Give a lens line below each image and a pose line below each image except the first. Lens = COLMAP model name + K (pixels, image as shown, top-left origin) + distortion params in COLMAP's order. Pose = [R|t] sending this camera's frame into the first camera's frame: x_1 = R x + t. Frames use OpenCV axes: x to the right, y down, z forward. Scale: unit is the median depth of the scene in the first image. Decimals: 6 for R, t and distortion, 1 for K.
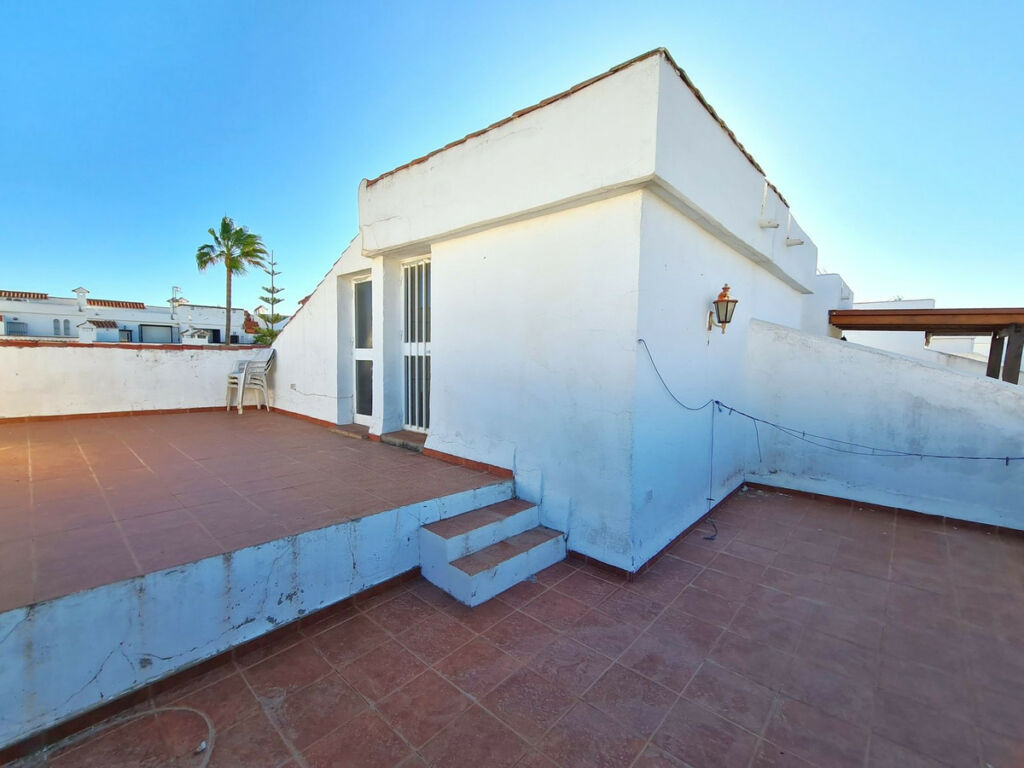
lens RADIAL K [[438.2, 0, 512.0], [0, 438.2, 384.0], [0, 0, 1]] dist [0.001009, 0.000197]
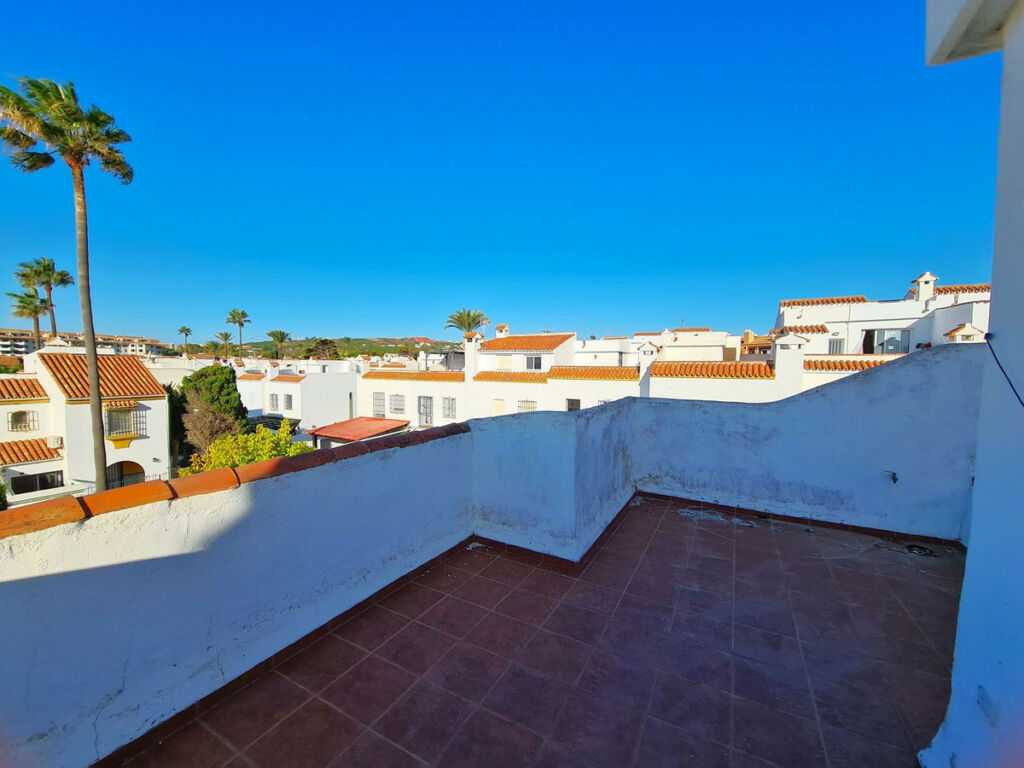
lens RADIAL K [[421.9, 0, 508.2], [0, 421.9, 387.8], [0, 0, 1]] dist [-0.002030, -0.000895]
pose [[-0.969662, -0.013072, -0.244099, 1.023170], [-0.040405, 0.993405, 0.107303, -0.077008], [0.241087, 0.113910, -0.963795, 1.488889]]
